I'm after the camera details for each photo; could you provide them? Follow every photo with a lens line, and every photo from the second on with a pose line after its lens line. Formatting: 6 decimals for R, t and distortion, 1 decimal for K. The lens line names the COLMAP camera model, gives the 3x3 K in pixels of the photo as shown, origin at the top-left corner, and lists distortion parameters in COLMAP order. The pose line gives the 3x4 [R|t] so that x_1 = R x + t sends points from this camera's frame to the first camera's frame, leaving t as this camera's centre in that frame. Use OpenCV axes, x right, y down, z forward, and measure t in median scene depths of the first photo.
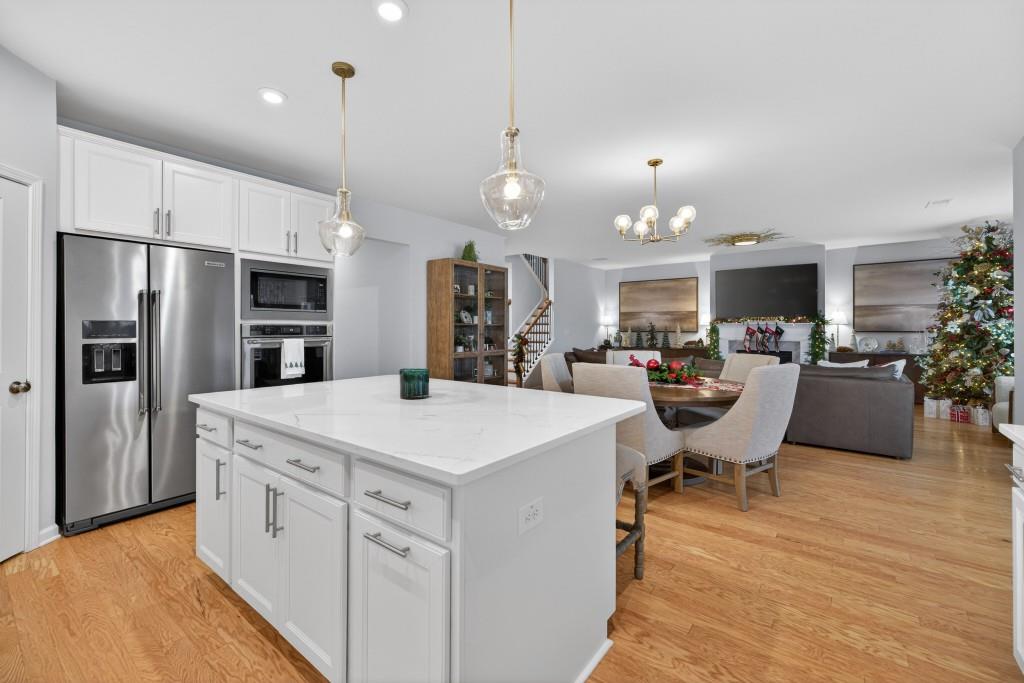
lens RADIAL K [[427.5, 0, 509.8], [0, 427.5, 329.6], [0, 0, 1]] dist [0.000901, 0.000252]
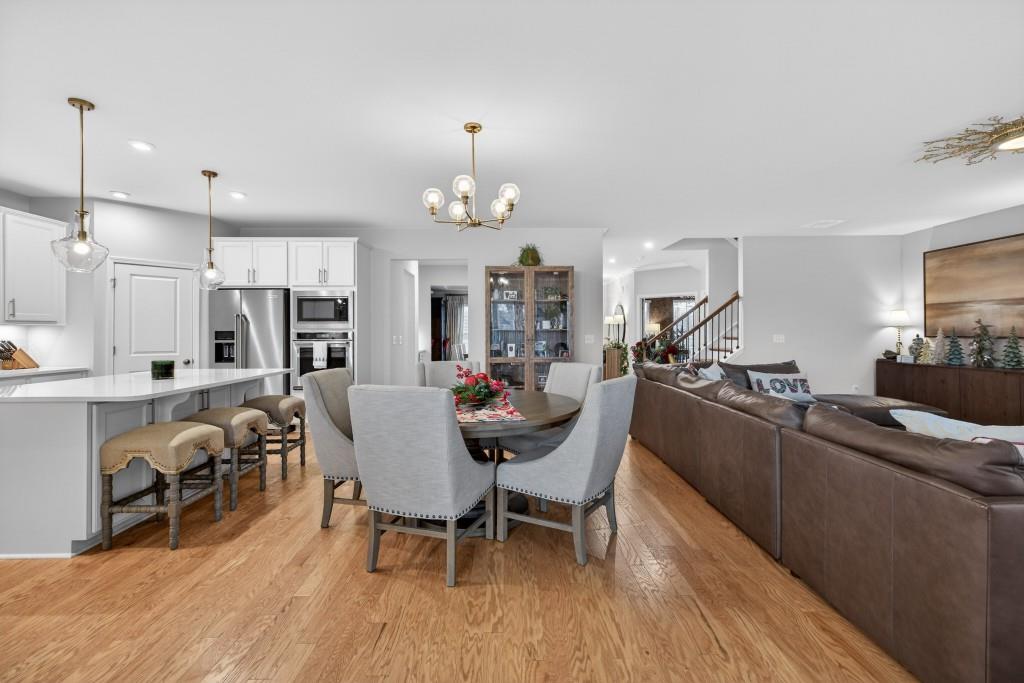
lens RADIAL K [[433.5, 0, 512.1], [0, 433.5, 331.0], [0, 0, 1]] dist [0.002144, 0.000113]
pose [[0.632786, -0.007700, -0.774289, 0.619757], [0.002684, 0.999966, -0.007750, -0.000948], [0.774322, 0.002826, 0.632785, 0.329552]]
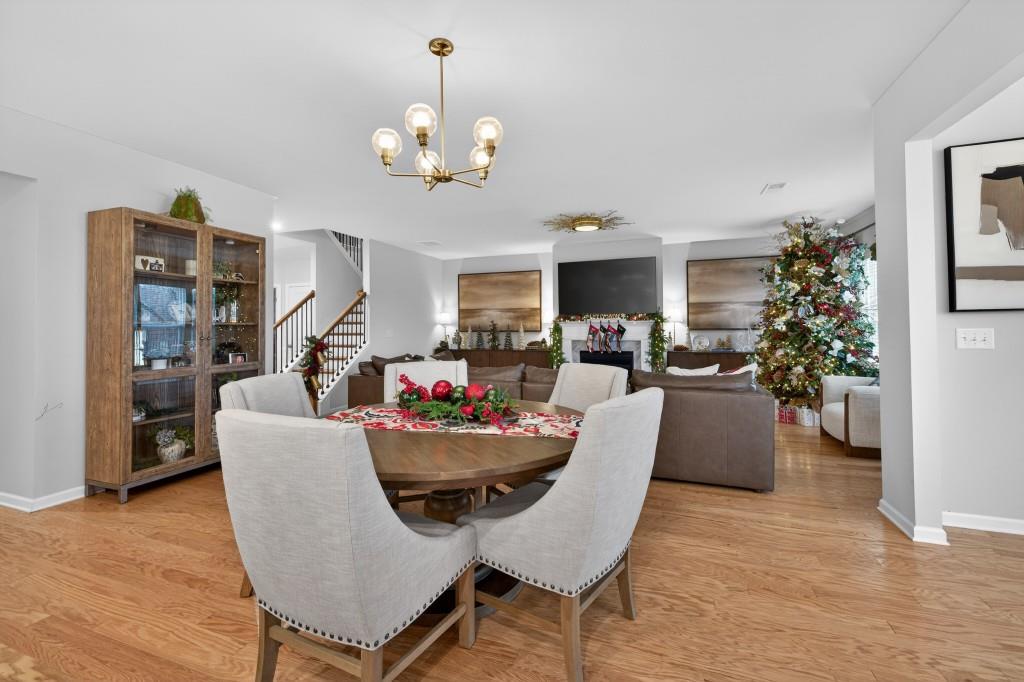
lens RADIAL K [[429.1, 0, 509.1], [0, 429.1, 322.7], [0, 0, 1]] dist [0.001342, -0.000196]
pose [[0.951079, -0.003245, 0.308931, 0.149350], [0.007876, 0.999875, -0.013745, -0.000560], [-0.308848, 0.015505, 0.950985, 0.253008]]
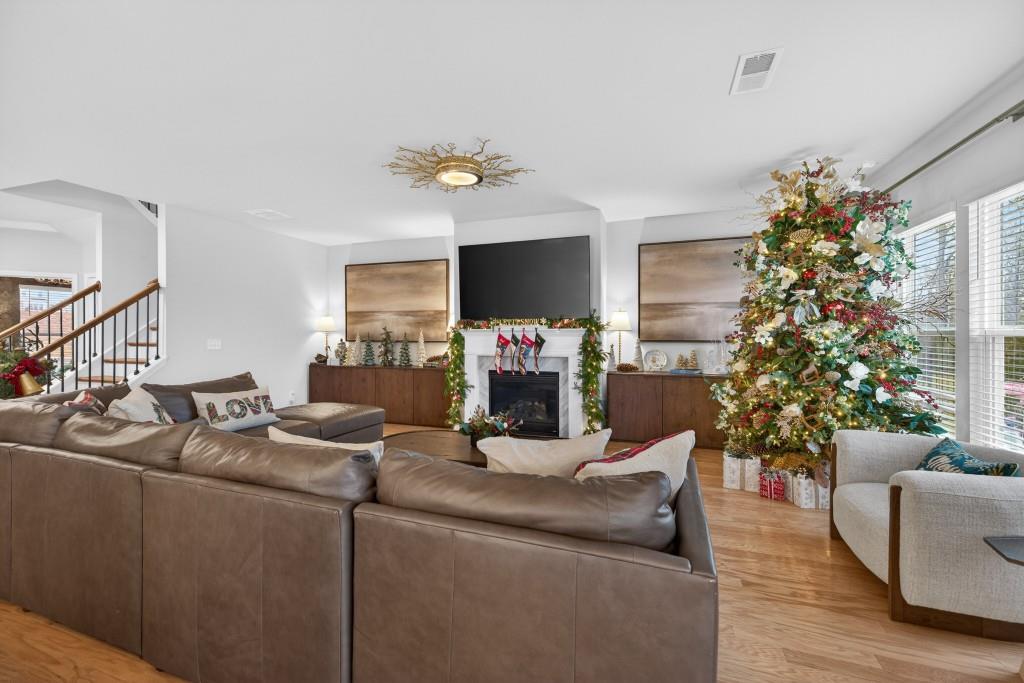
lens RADIAL K [[431.5, 0, 509.6], [0, 431.5, 339.3], [0, 0, 1]] dist [0.001868, 0.000012]
pose [[0.946396, -0.002190, 0.323003, 0.483701], [0.000414, 0.999984, 0.005567, -0.003293], [-0.323010, -0.005135, 0.946382, 0.518114]]
